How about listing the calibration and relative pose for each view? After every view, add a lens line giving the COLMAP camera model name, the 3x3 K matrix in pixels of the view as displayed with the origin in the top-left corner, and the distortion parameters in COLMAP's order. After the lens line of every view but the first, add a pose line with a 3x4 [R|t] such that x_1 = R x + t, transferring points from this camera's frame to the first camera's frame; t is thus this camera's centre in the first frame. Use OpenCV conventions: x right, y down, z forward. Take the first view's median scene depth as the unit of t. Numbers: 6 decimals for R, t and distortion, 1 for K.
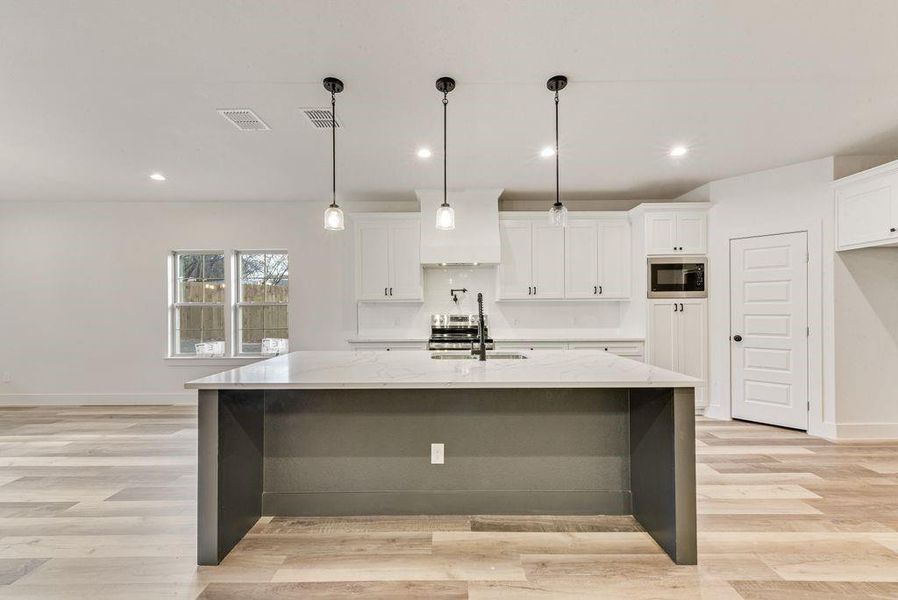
lens RADIAL K [[357.1, 0, 451.5], [0, 357.1, 305.7], [0, 0, 1]] dist [0.000467, -0.000198]
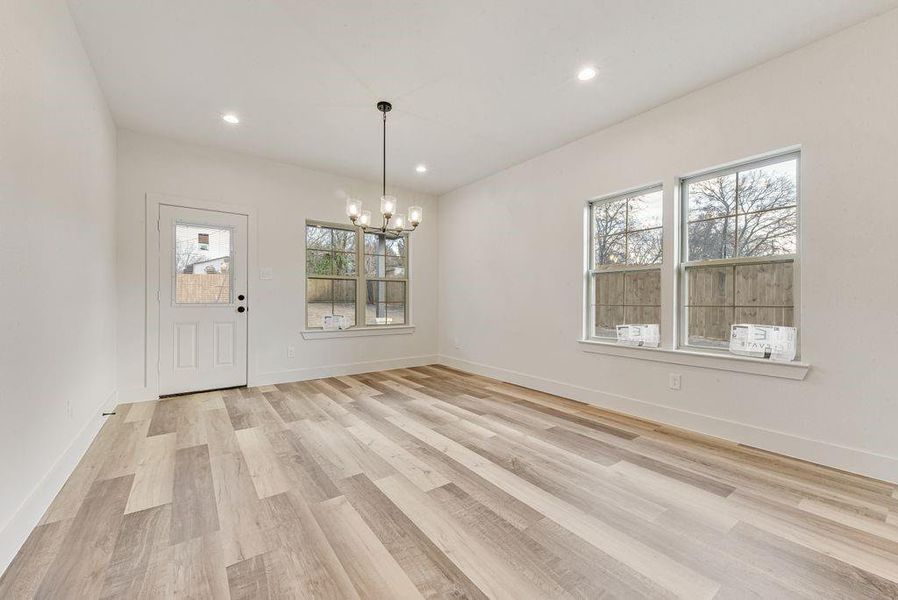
lens RADIAL K [[357.1, 0, 451.5], [0, 357.1, 305.7], [0, 0, 1]] dist [0.000467, -0.000198]
pose [[0.588930, 0.023127, -0.807853, -0.342967], [-0.001968, 0.999629, 0.027182, 0.050326], [0.808182, -0.014418, 0.588756, 0.322517]]
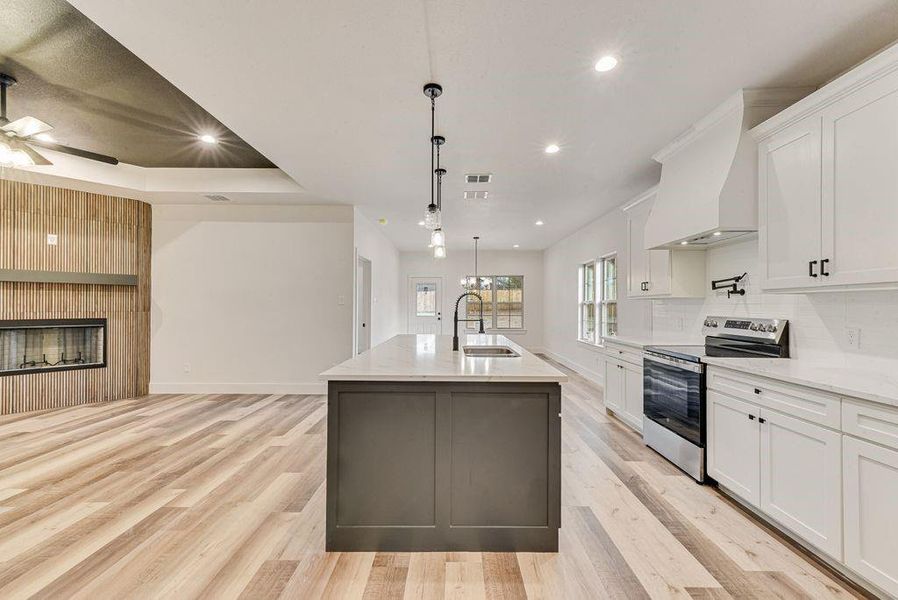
lens RADIAL K [[357.1, 0, 451.5], [0, 357.1, 305.7], [0, 0, 1]] dist [0.000467, -0.000198]
pose [[-0.011728, 0.006268, -0.999912, 0.642171], [0.010038, 0.999931, 0.006150, -0.002810], [0.999881, -0.009965, -0.011790, 0.514421]]
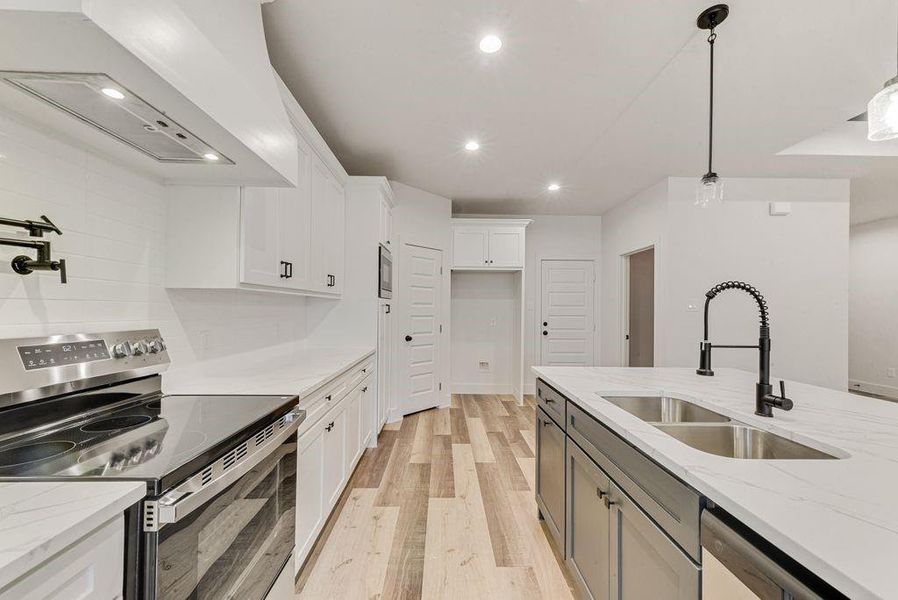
lens RADIAL K [[357.1, 0, 451.5], [0, 357.1, 305.7], [0, 0, 1]] dist [0.000467, -0.000198]
pose [[-0.020817, 0.012323, 0.999707, -0.221153], [-0.021816, 0.999680, -0.012777, 0.004210], [-0.999545, -0.022076, -0.020541, 0.754041]]
